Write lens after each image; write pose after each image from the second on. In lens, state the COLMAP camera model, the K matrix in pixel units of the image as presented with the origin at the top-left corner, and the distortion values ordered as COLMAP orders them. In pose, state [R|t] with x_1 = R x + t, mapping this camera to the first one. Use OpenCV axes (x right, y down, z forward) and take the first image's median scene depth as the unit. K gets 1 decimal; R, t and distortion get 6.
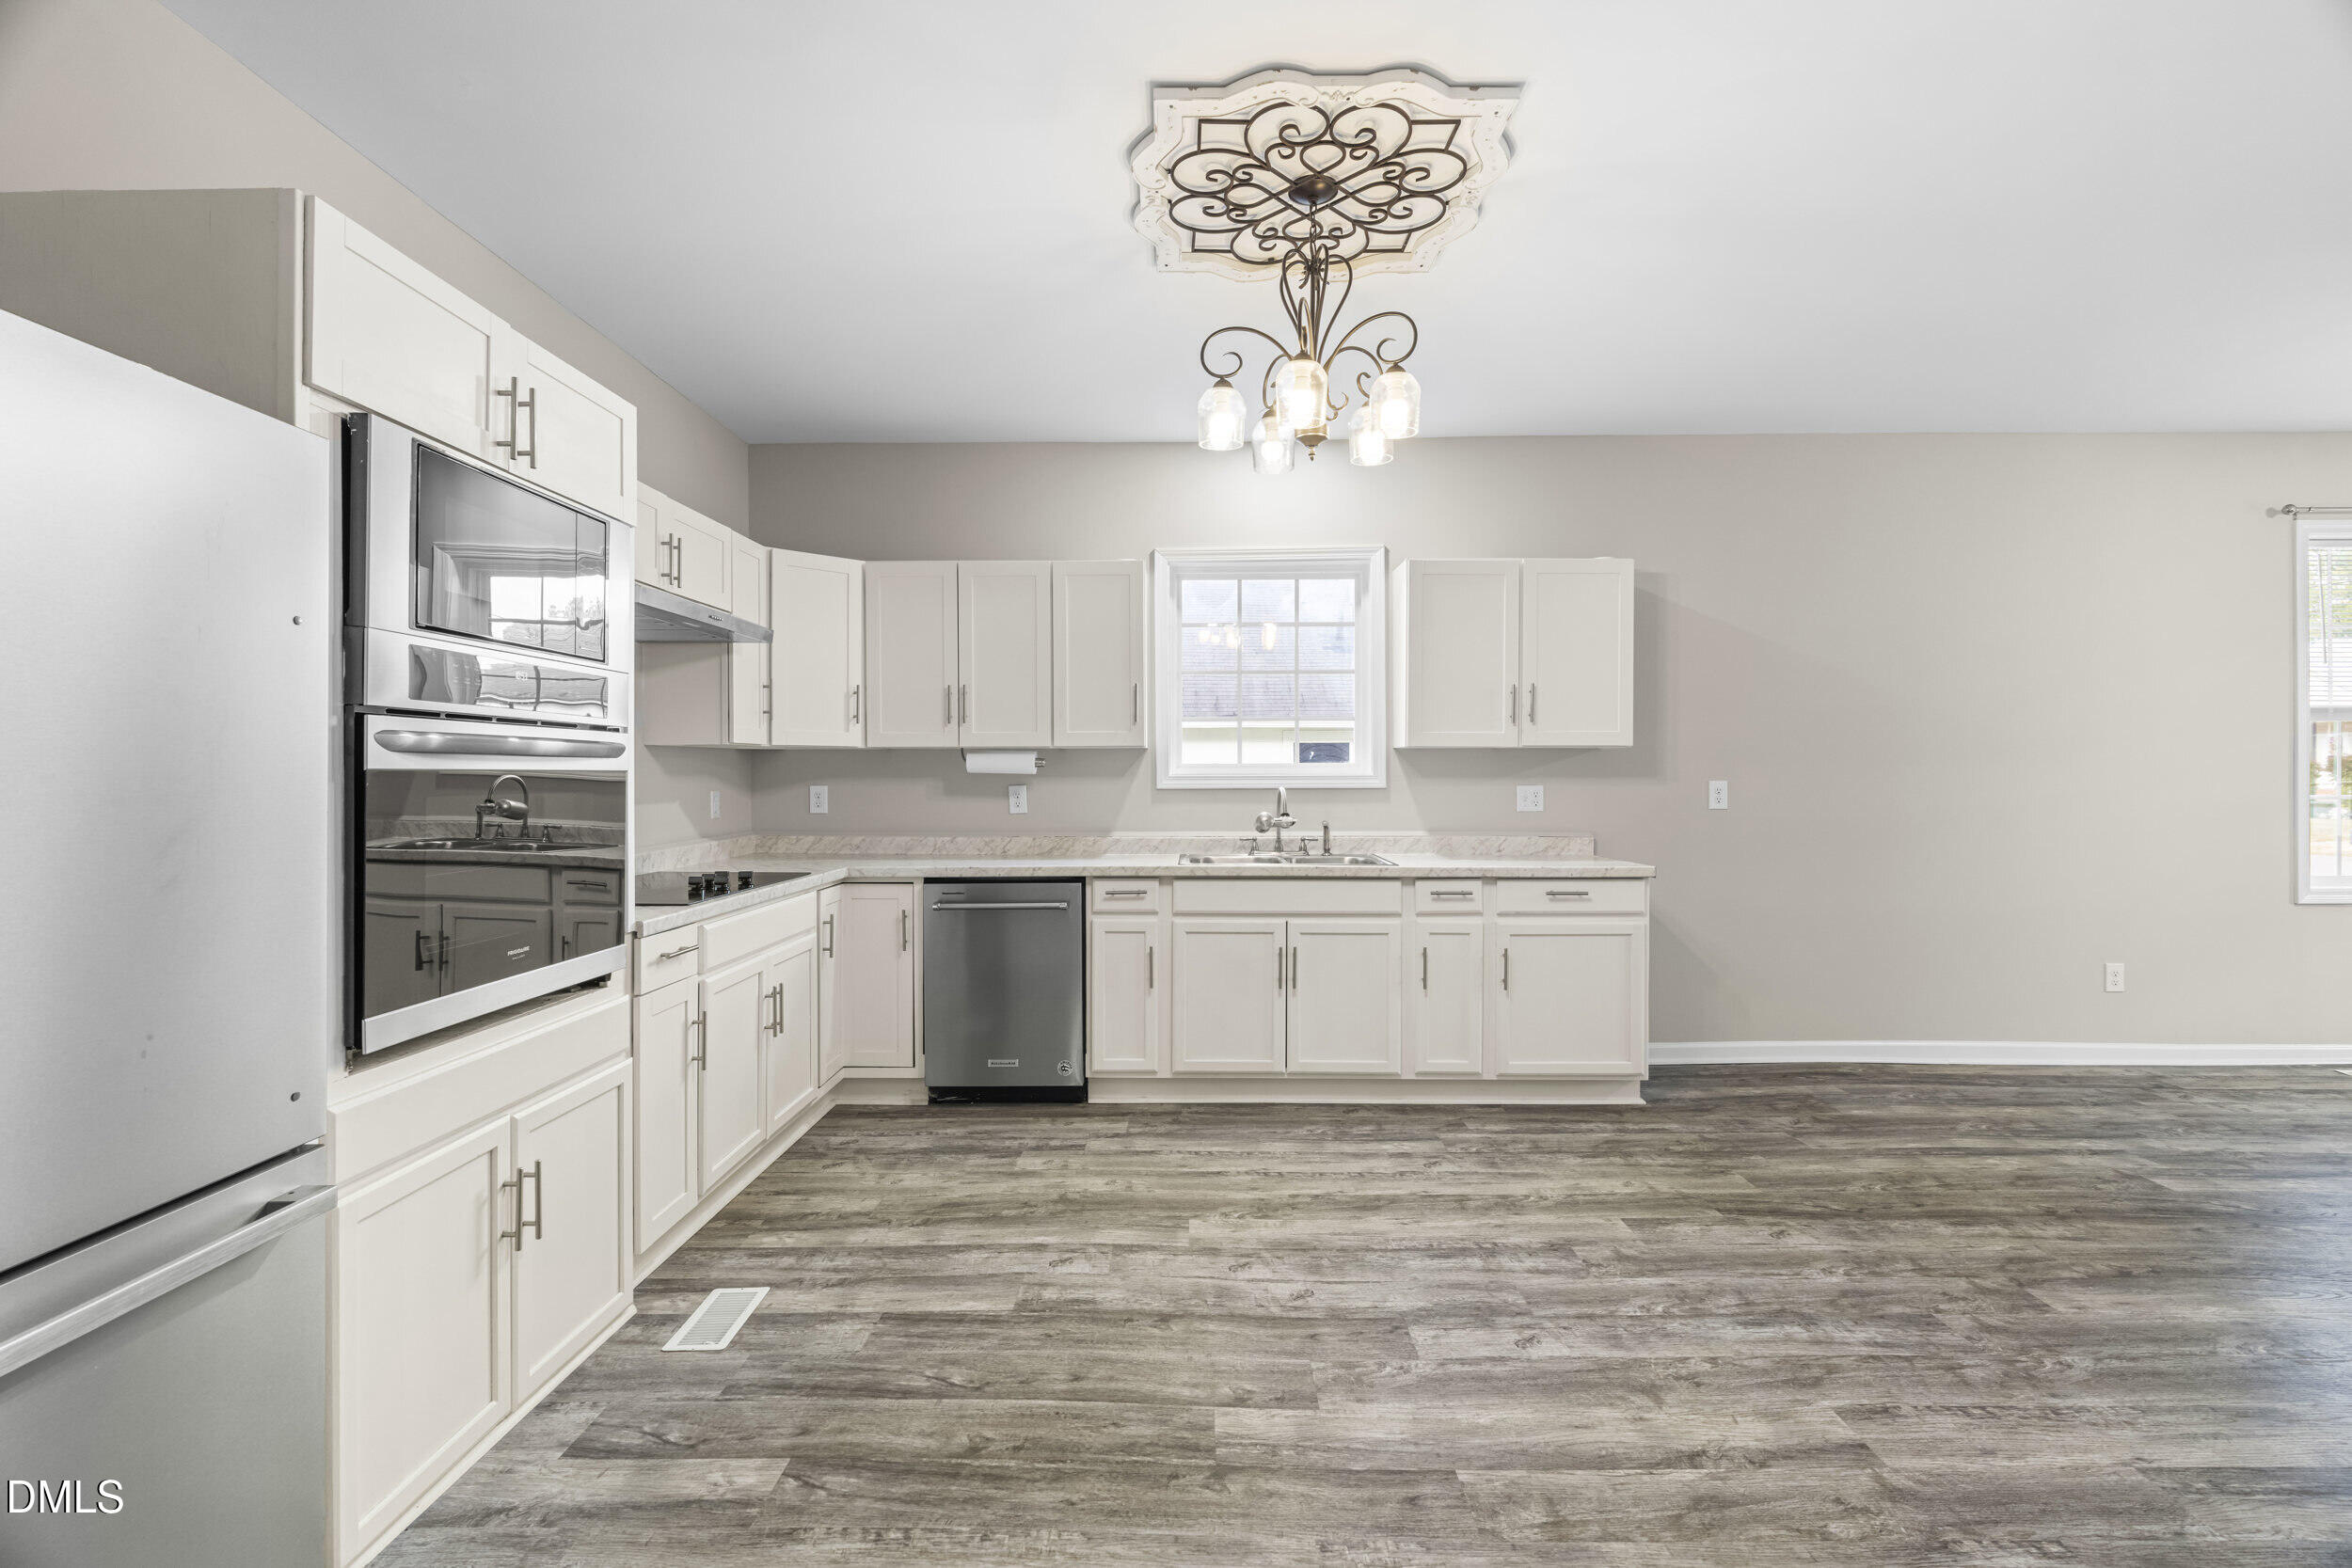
lens RADIAL K [[1064.9, 0, 1175.3], [0, 1064.9, 787.5], [0, 0, 1]] dist [-0.009621, 0.002282]
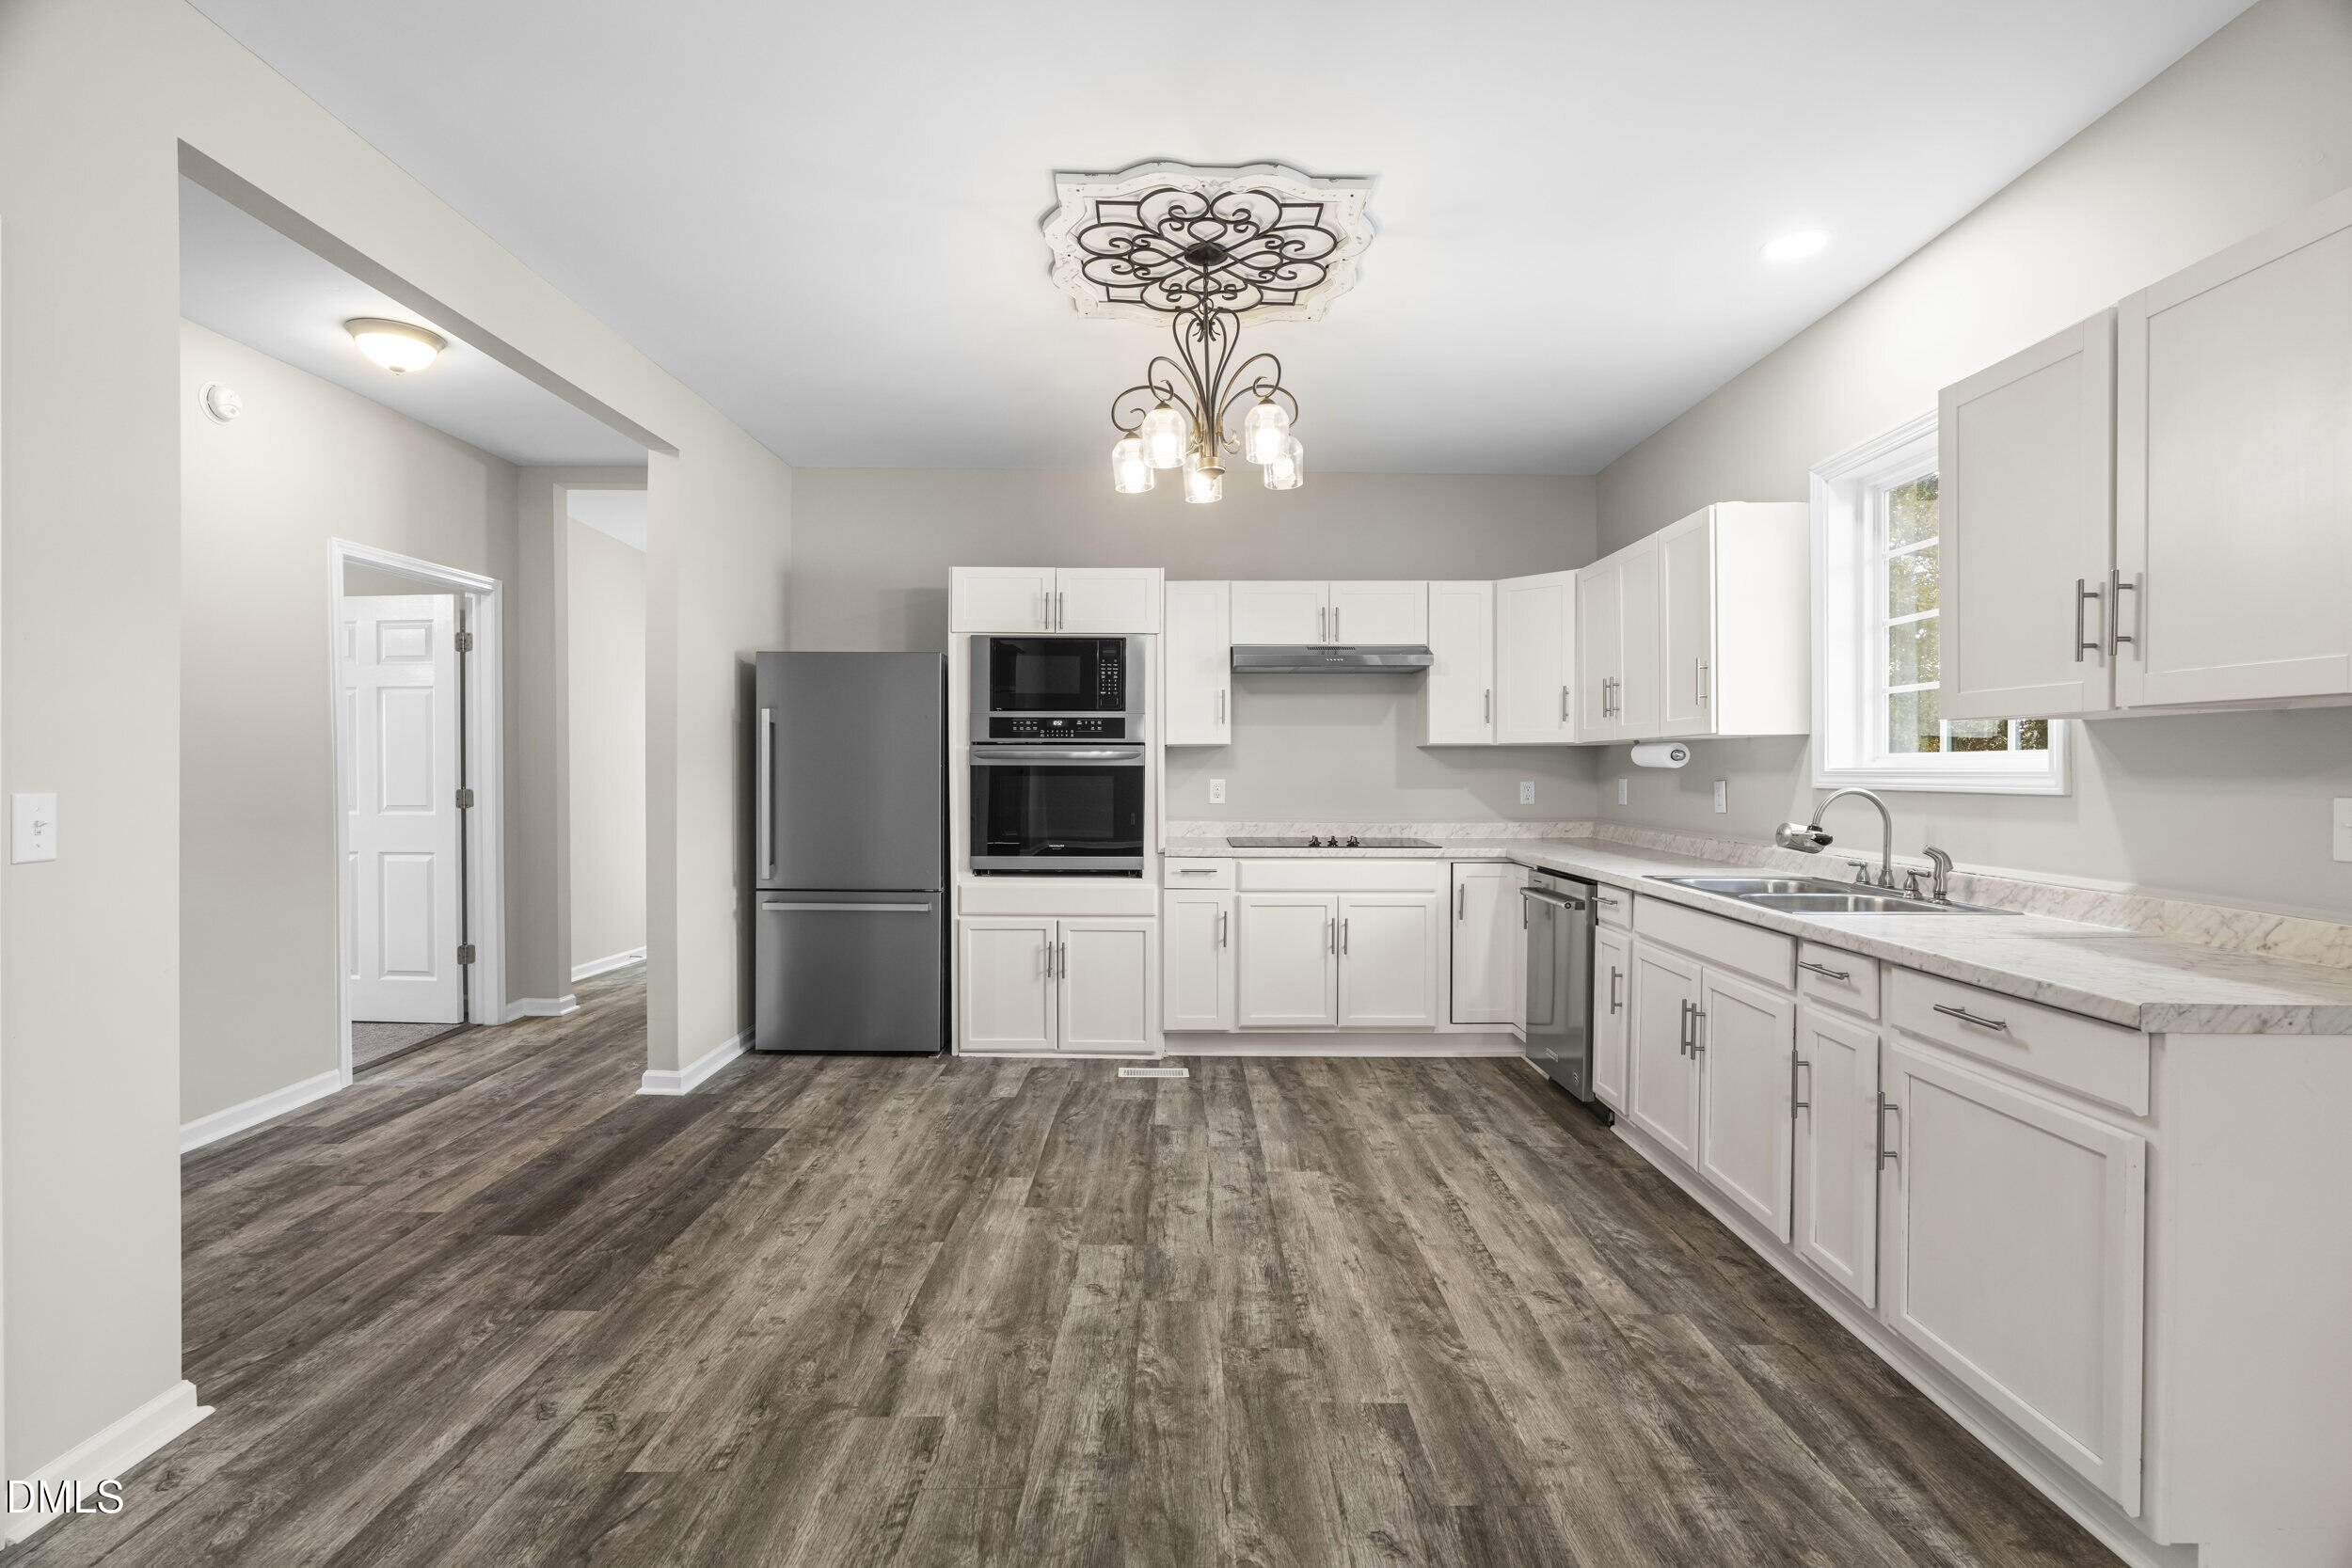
lens RADIAL K [[1064.9, 0, 1172.2], [0, 1064.9, 767.1], [0, 0, 1]] dist [-0.009621, 0.002282]
pose [[0.004983, 0.001432, -0.999987, 1.181398], [-0.012771, 0.999918, 0.001369, -0.014190], [0.999906, 0.012764, 0.005001, 0.883895]]
